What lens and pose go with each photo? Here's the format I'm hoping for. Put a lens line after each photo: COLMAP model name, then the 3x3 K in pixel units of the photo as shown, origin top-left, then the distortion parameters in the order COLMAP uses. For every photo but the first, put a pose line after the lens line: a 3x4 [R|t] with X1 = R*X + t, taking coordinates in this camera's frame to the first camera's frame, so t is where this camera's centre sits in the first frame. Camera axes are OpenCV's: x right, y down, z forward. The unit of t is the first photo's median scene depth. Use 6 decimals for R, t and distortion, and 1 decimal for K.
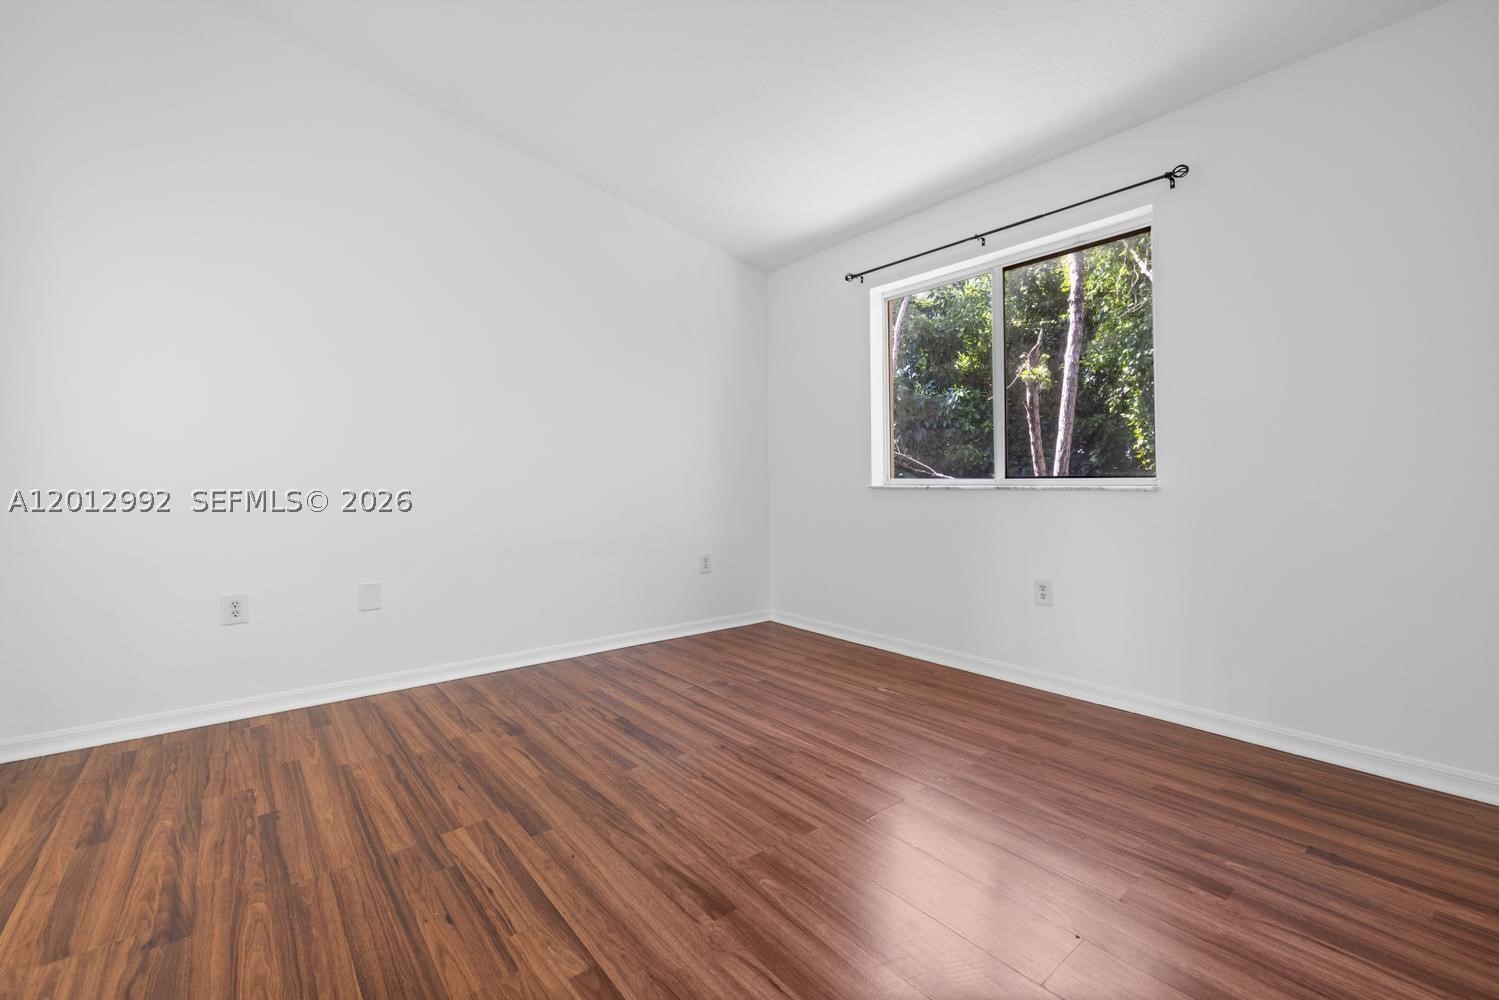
lens RADIAL K [[640.1, 0, 742.8], [0, 640.1, 493.6], [0, 0, 1]] dist [0.001850, -0.000614]
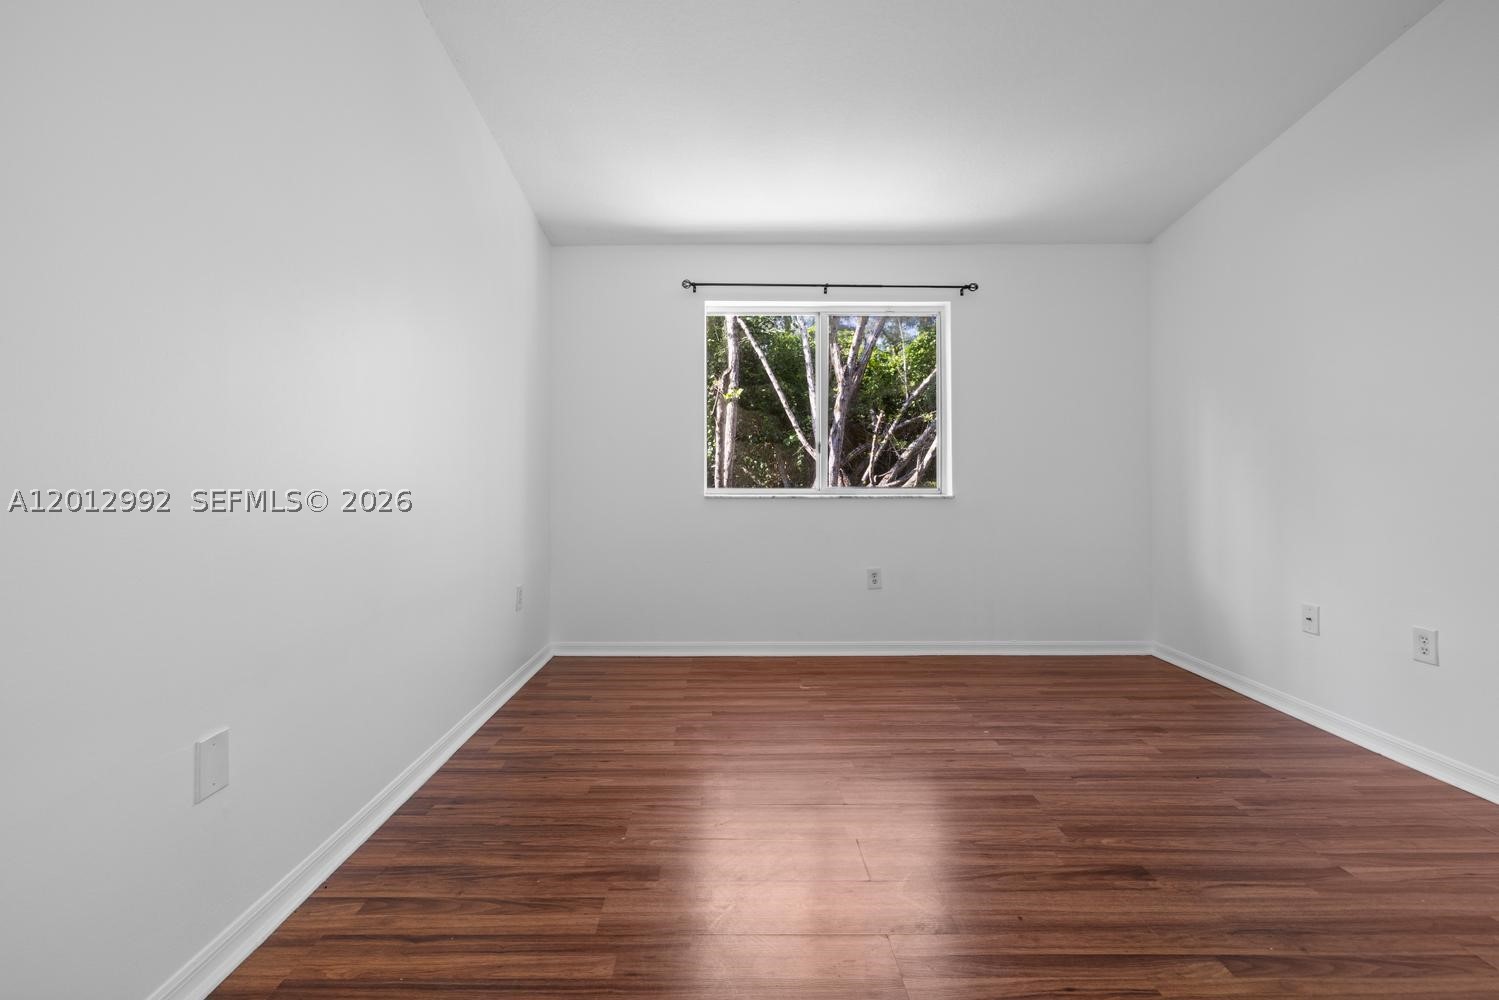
lens RADIAL K [[640.1, 0, 743.8], [0, 640.1, 478.3], [0, 0, 1]] dist [0.001850, -0.000614]
pose [[0.619601, 0.004393, 0.784905, -0.851871], [0.014140, 0.999760, -0.016758, -0.034263], [-0.784790, 0.021481, 0.619390, 0.507285]]
